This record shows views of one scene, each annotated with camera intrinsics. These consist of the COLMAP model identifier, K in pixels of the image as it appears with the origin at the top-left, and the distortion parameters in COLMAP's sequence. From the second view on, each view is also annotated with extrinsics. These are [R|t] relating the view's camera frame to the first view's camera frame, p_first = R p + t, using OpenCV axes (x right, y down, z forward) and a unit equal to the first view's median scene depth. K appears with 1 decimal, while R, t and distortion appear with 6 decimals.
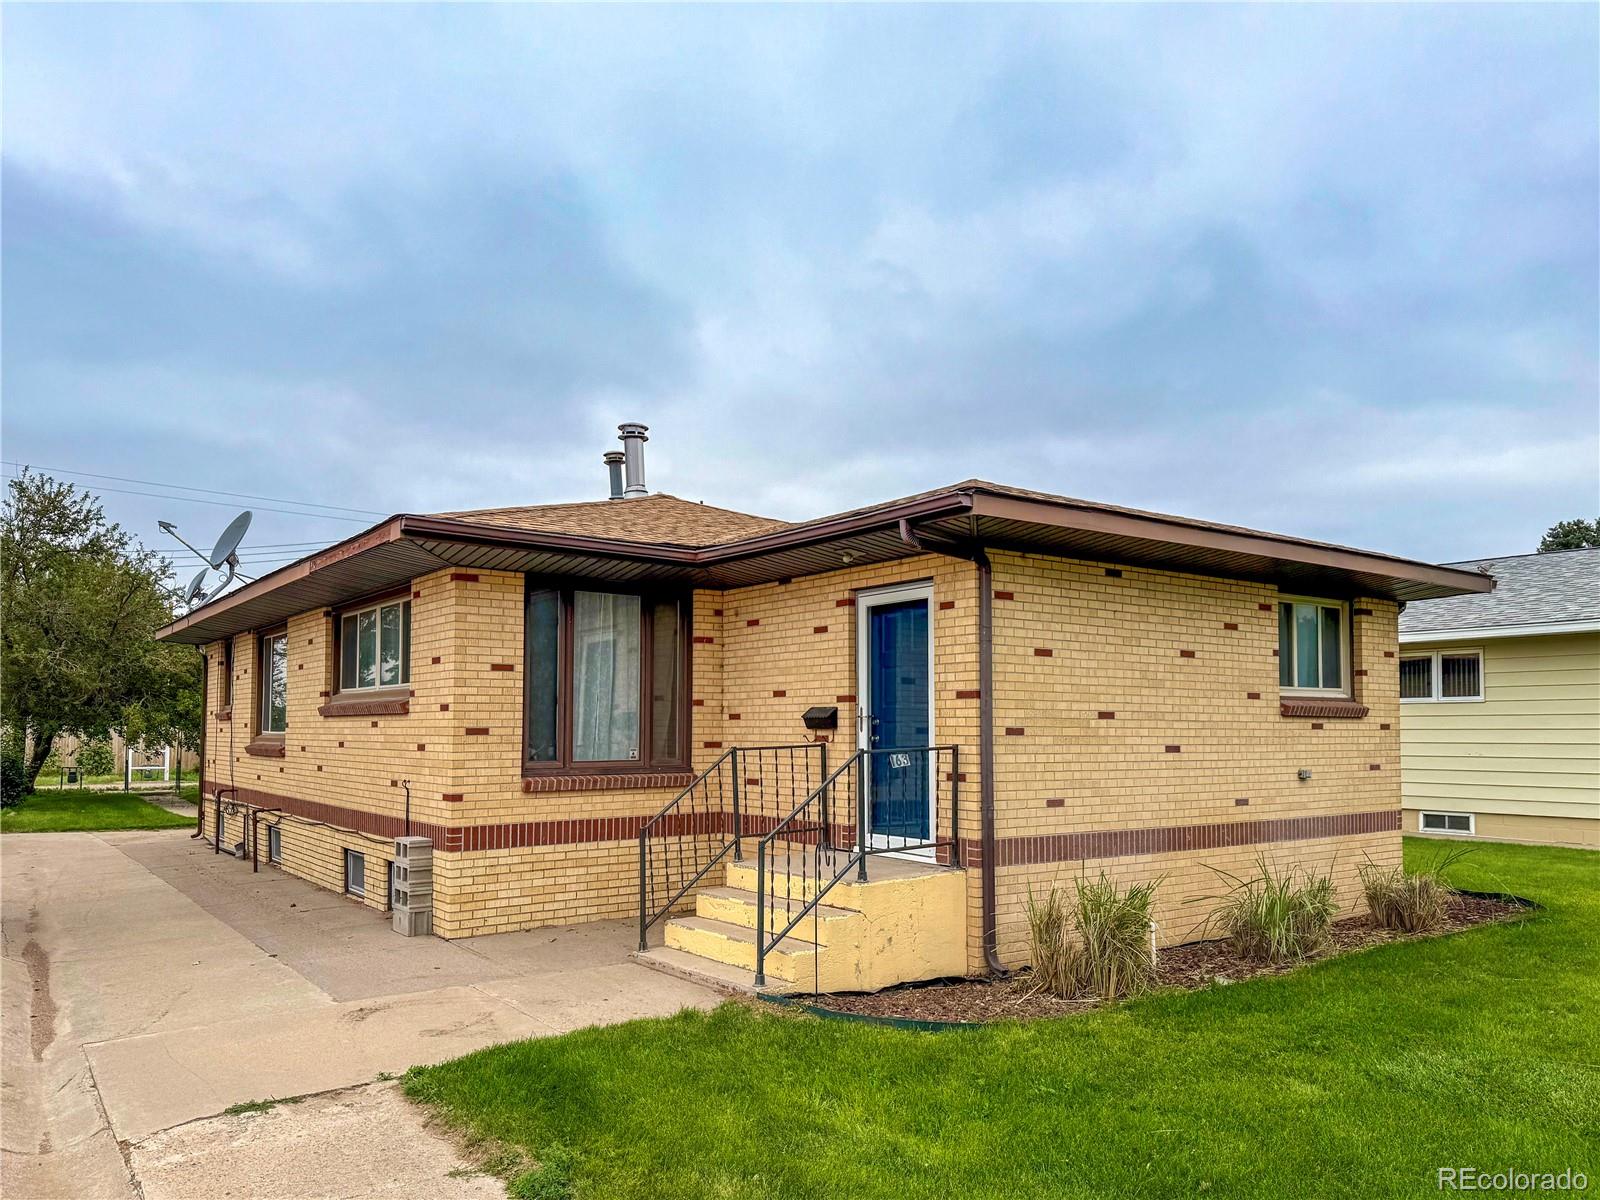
lens RADIAL K [[1166.2, 0, 782.0], [0, 1166.2, 650.1], [0, 0, 1]] dist [0.056204, -0.038647]
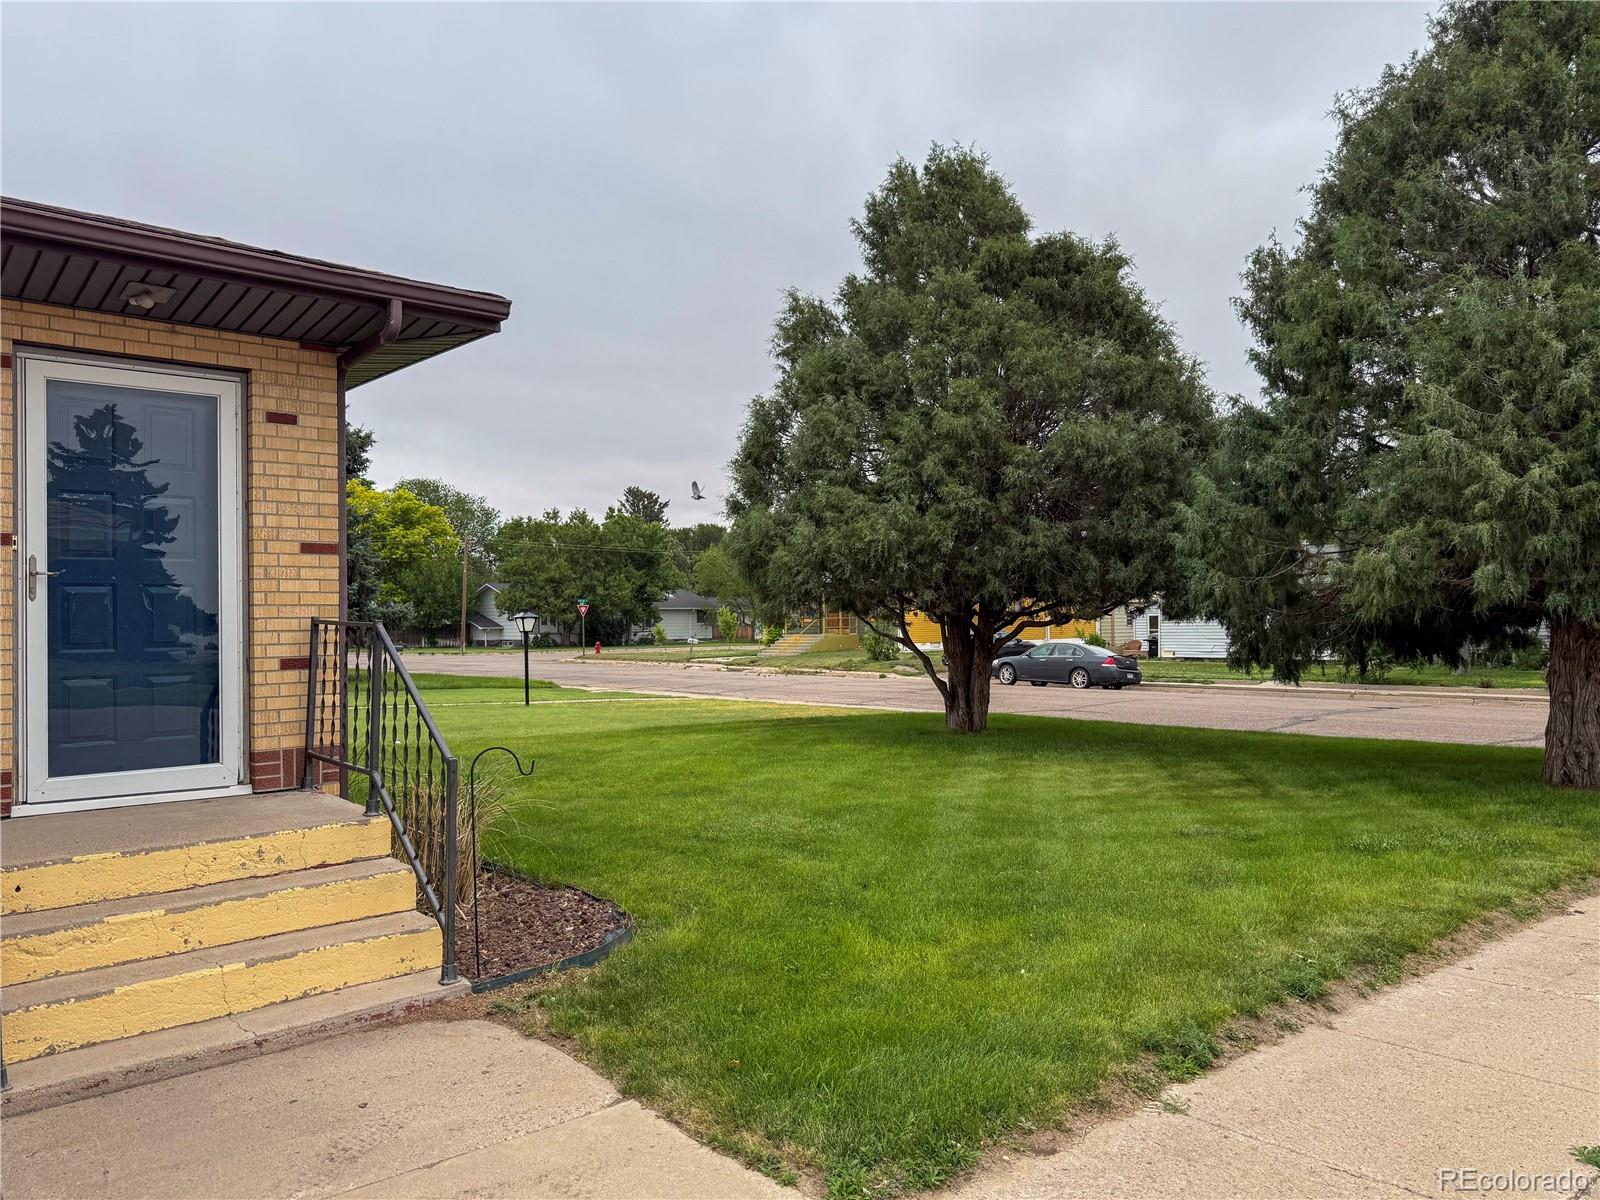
lens RADIAL K [[1166.2, 0, 839.6], [0, 1166.2, 595.1], [0, 0, 1]] dist [0.056204, -0.038647]
pose [[-0.103172, 0.023132, 0.994394, -0.528080], [-0.054826, 0.998077, -0.028906, 0.061616], [-0.993151, -0.057501, -0.101706, 0.657795]]
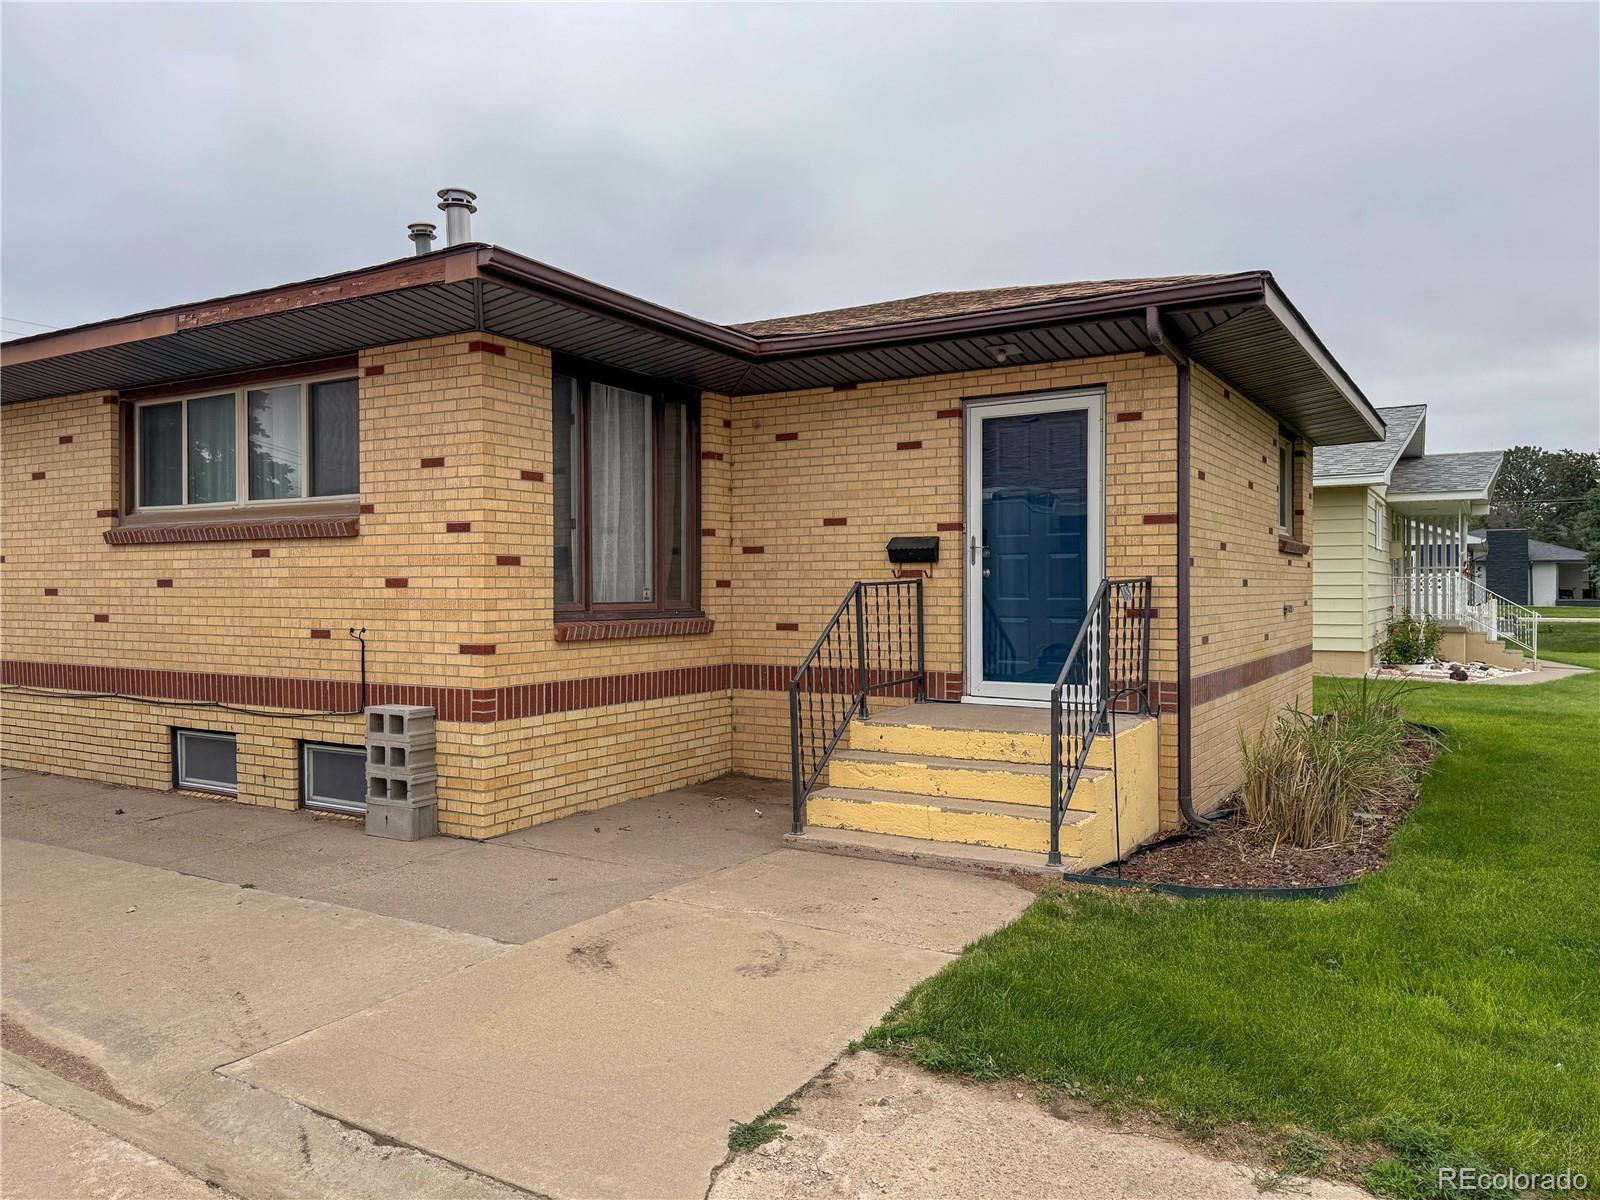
lens RADIAL K [[1166.2, 0, 790.3], [0, 1166.2, 593.2], [0, 0, 1]] dist [0.056204, -0.038647]
pose [[0.924246, -0.001925, 0.381793, -0.382111], [-0.025471, 0.997449, 0.066689, 0.036569], [-0.380948, -0.071362, 0.921839, 0.251709]]
